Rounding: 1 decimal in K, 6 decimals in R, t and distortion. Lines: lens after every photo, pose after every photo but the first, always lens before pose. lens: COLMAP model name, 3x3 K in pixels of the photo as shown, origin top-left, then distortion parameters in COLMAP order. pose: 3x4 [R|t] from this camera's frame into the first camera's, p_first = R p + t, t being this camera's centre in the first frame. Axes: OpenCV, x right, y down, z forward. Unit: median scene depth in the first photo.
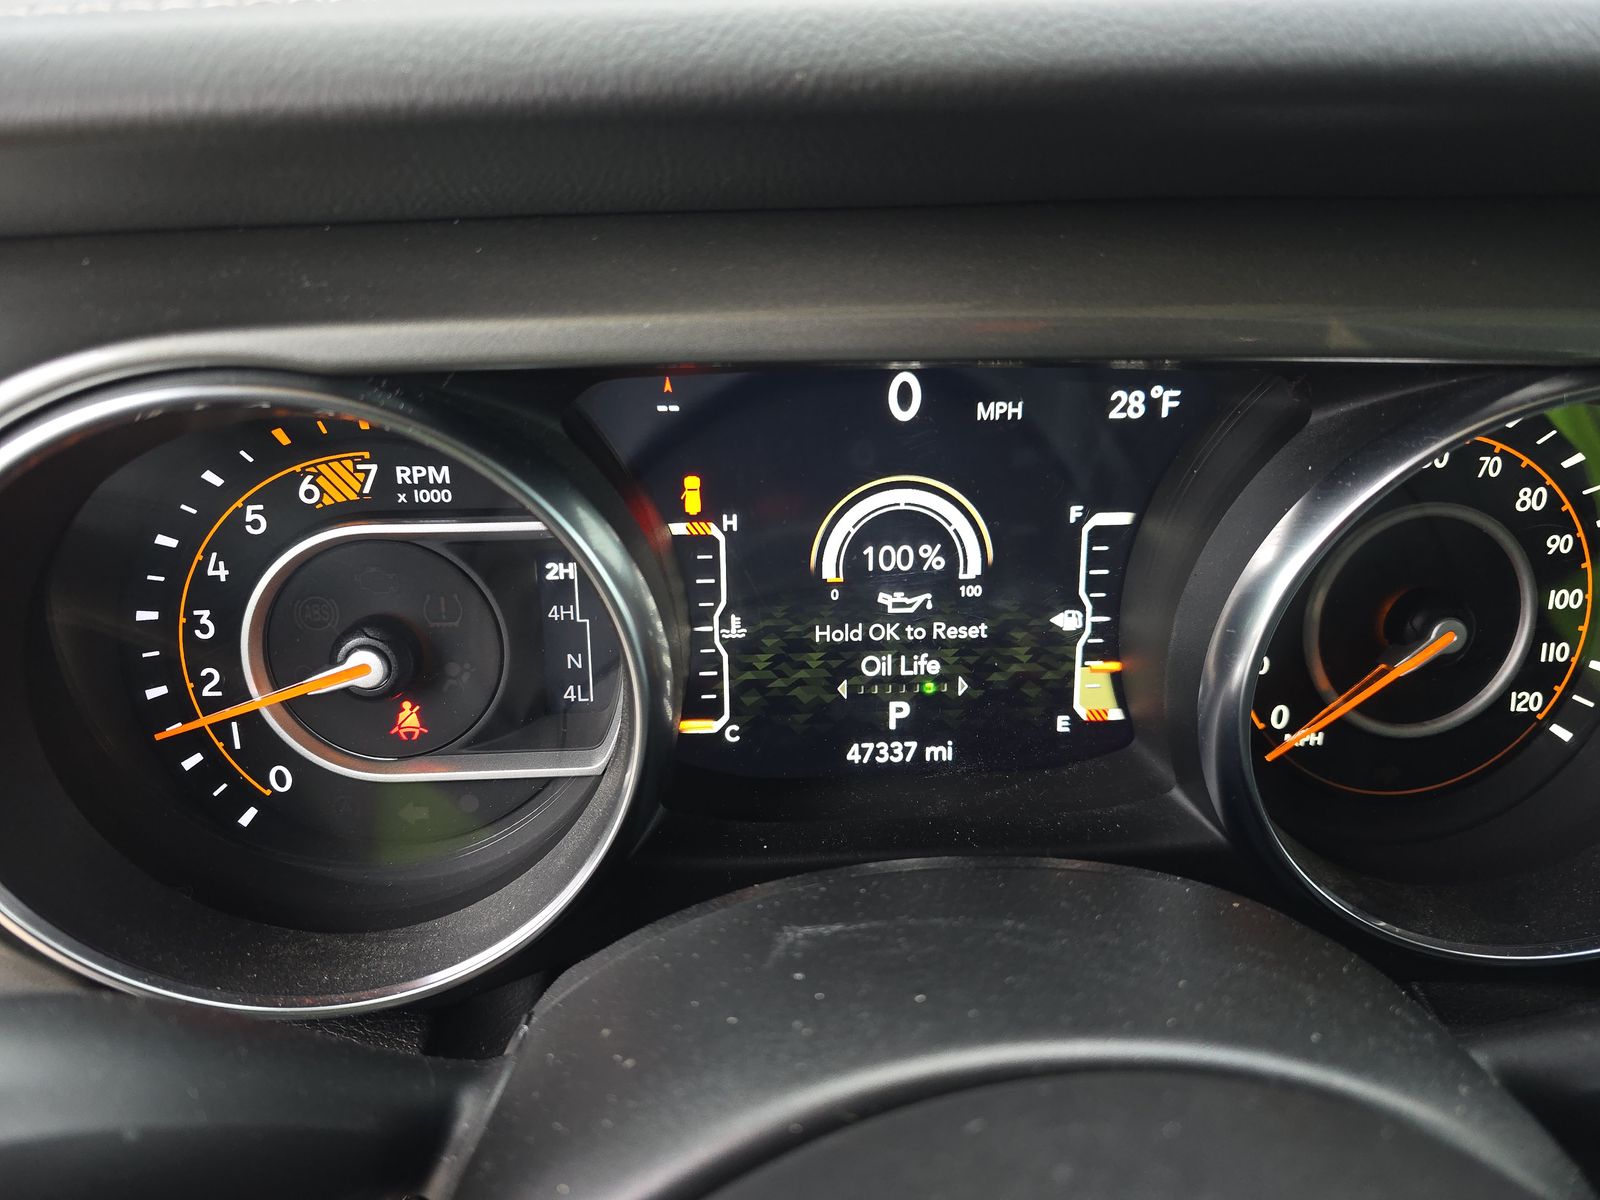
lens RADIAL K [[1077.1, 0, 804.4], [0, 1077.1, 596.5], [0, 0, 1]] dist [0.007239, -0.000295]
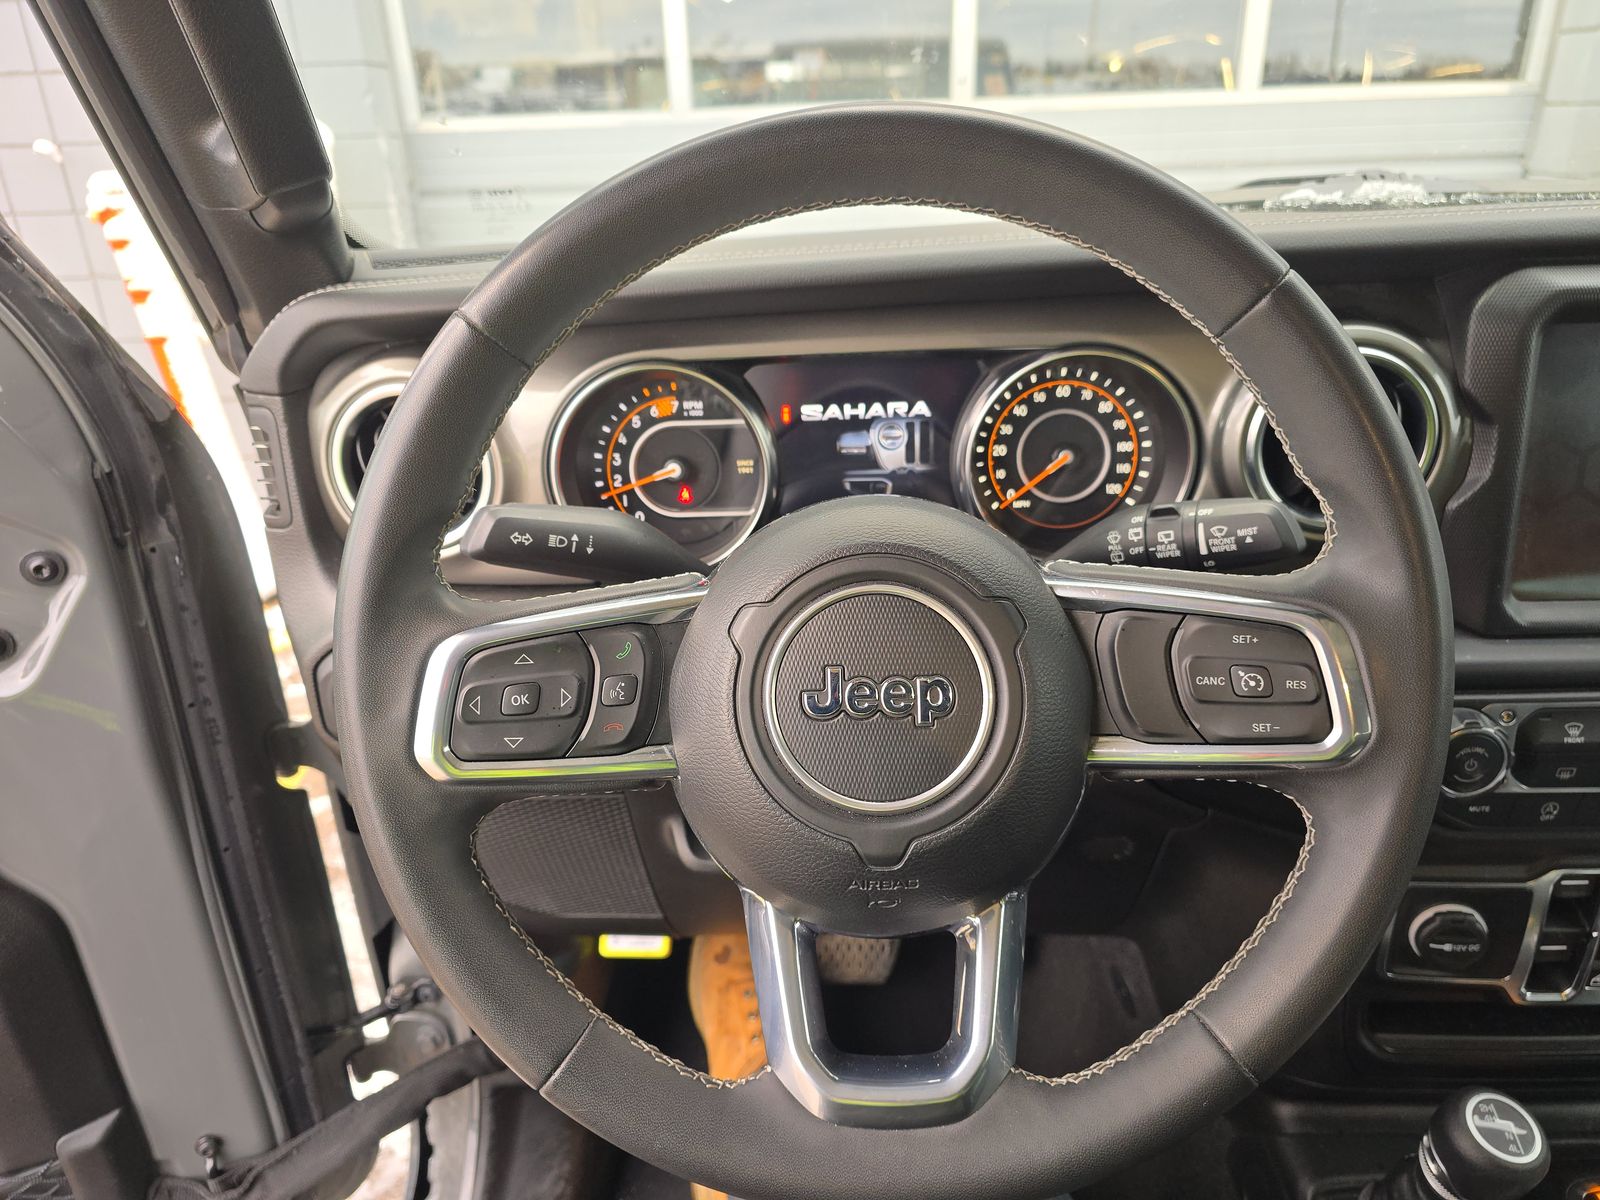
lens RADIAL K [[1077.1, 0, 795.2], [0, 1077.1, 595.0], [0, 0, 1]] dist [0.007239, -0.000295]
pose [[0.991018, -0.001200, -0.133726, 0.288943], [-0.009858, 0.996584, -0.081992, 0.607797], [0.133367, 0.082574, 0.987621, -1.705900]]
